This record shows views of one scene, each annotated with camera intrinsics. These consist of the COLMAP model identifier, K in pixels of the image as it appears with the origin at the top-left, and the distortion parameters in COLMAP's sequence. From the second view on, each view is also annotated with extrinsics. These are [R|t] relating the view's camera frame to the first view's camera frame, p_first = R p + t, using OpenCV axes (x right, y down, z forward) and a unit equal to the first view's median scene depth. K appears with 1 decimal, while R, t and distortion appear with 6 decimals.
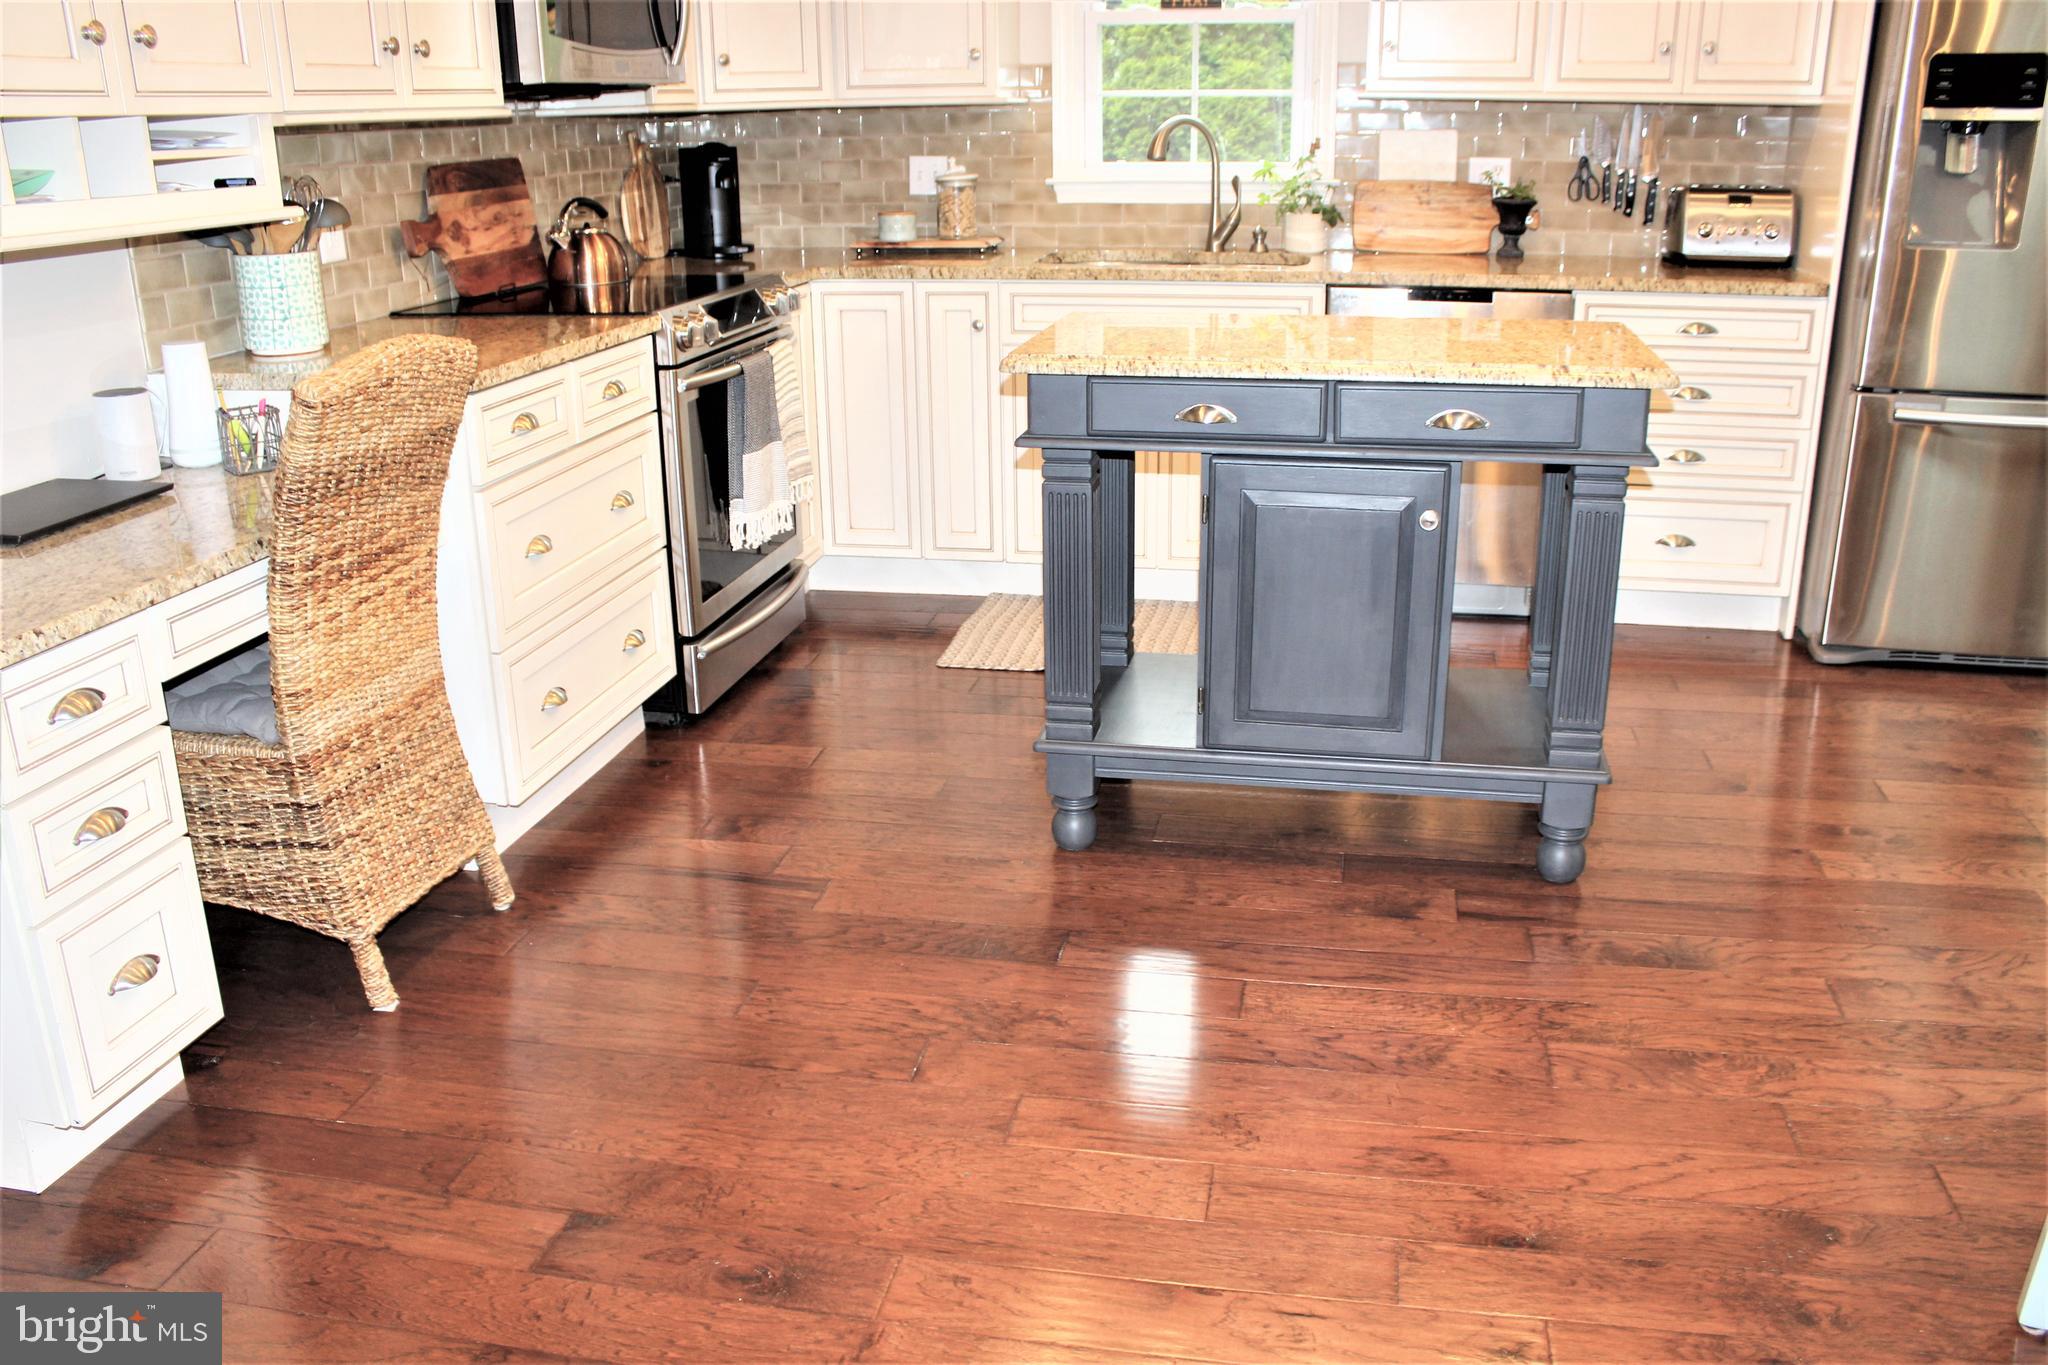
lens RADIAL K [[1701.0, 0, 1007.8], [0, 1701.0, 685.8], [0, 0, 1]] dist [-0.143361, 0.086682]
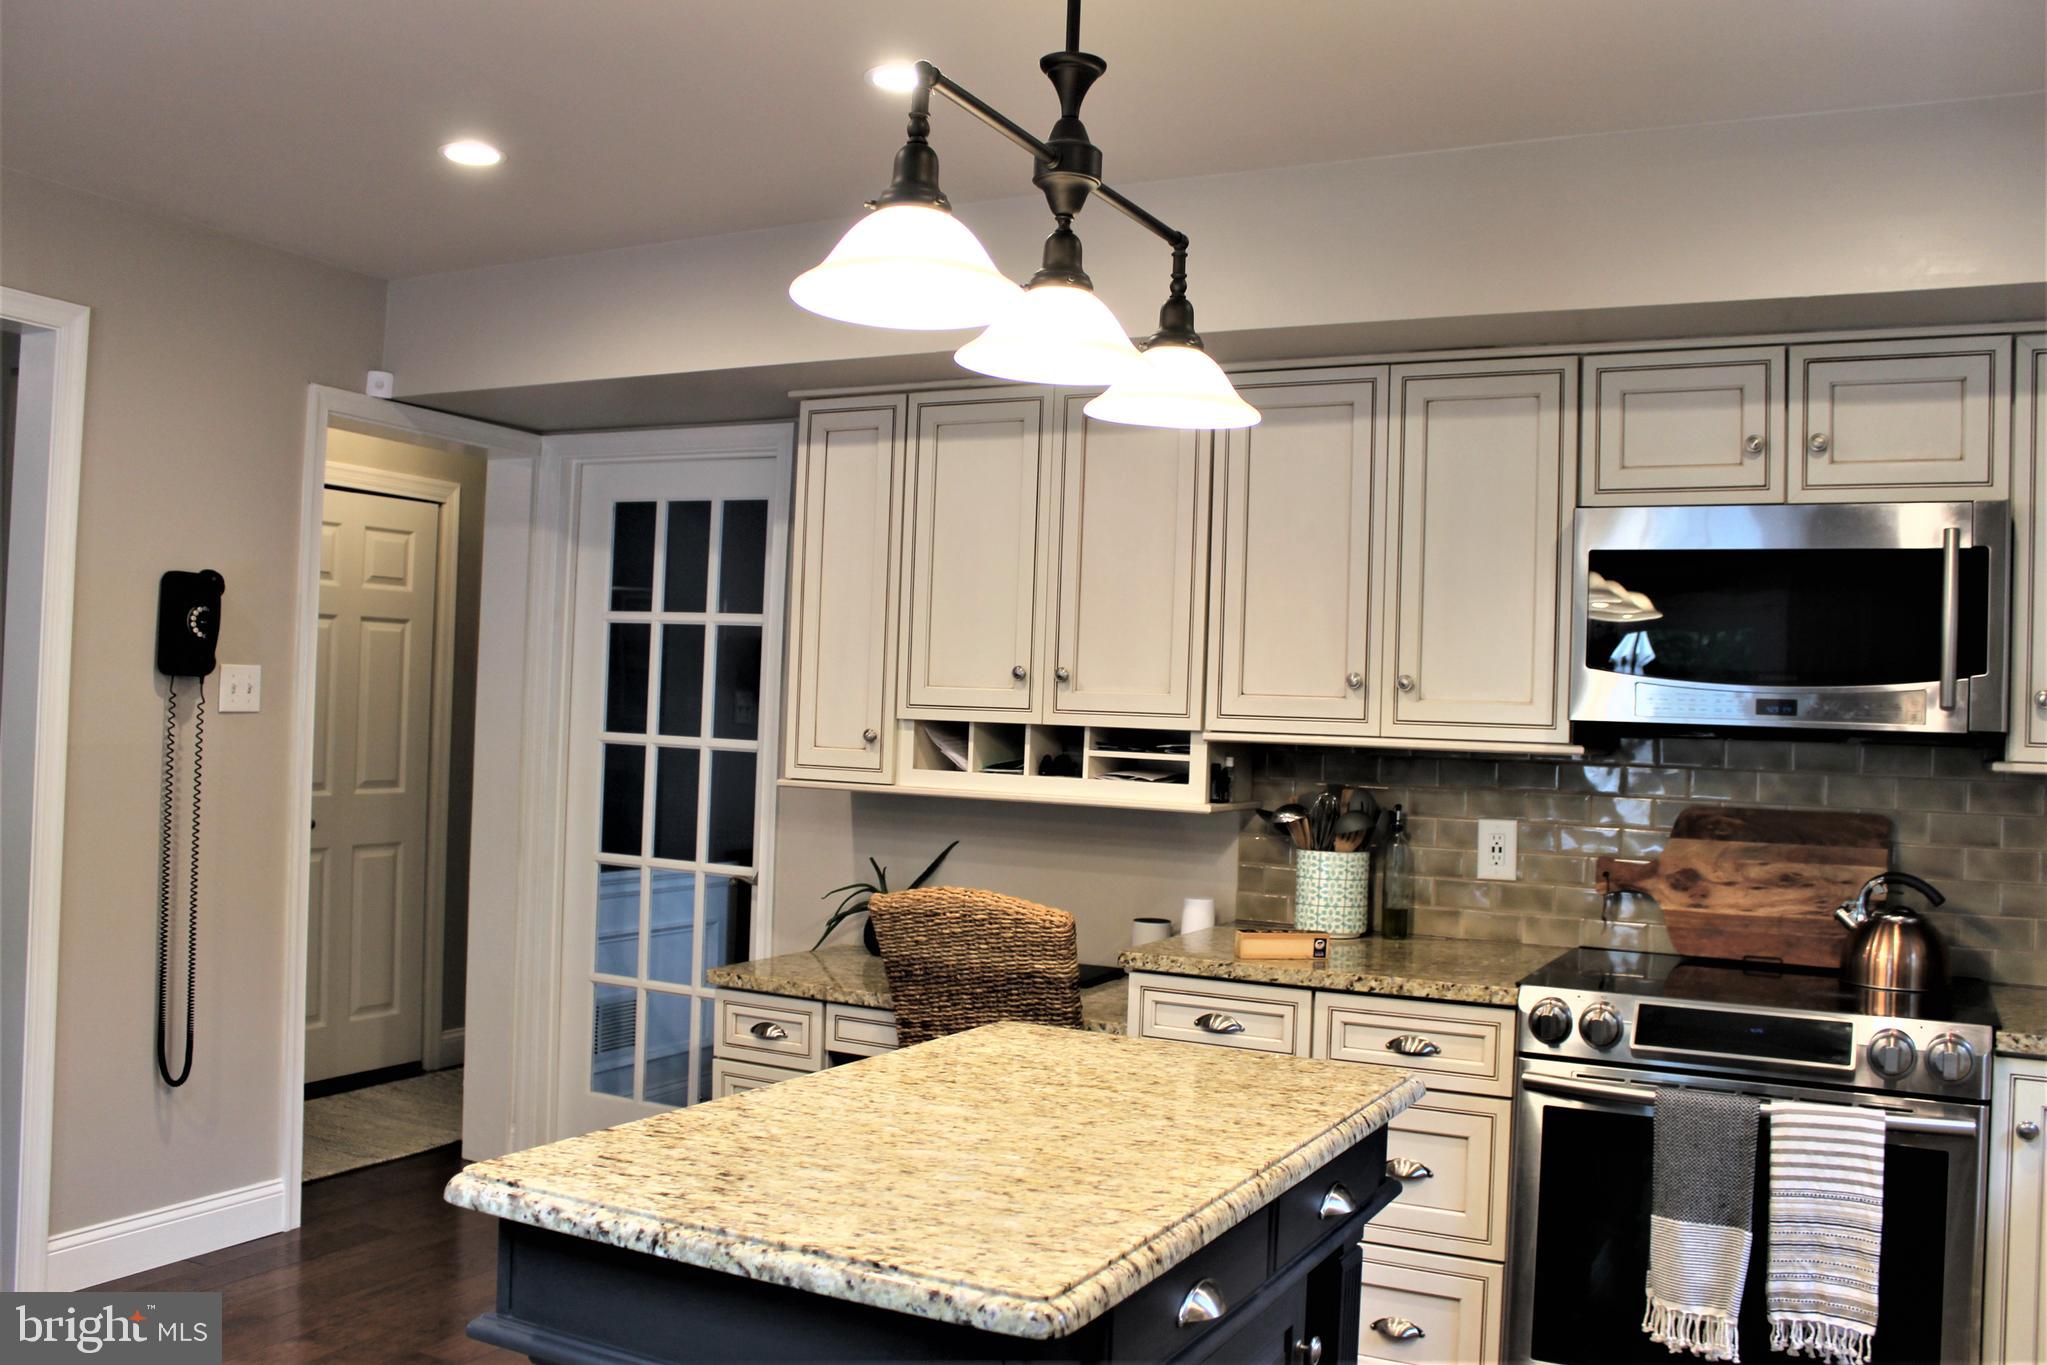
lens RADIAL K [[1747.8, 0, 1020.4], [0, 1747.8, 678.8], [0, 0, 1]] dist [-0.136104, 0.092231]
pose [[-0.264072, -0.014376, -0.964396, 0.641104], [-0.345821, 0.934819, 0.080758, -0.322288], [0.900374, 0.354835, -0.251831, 0.863659]]
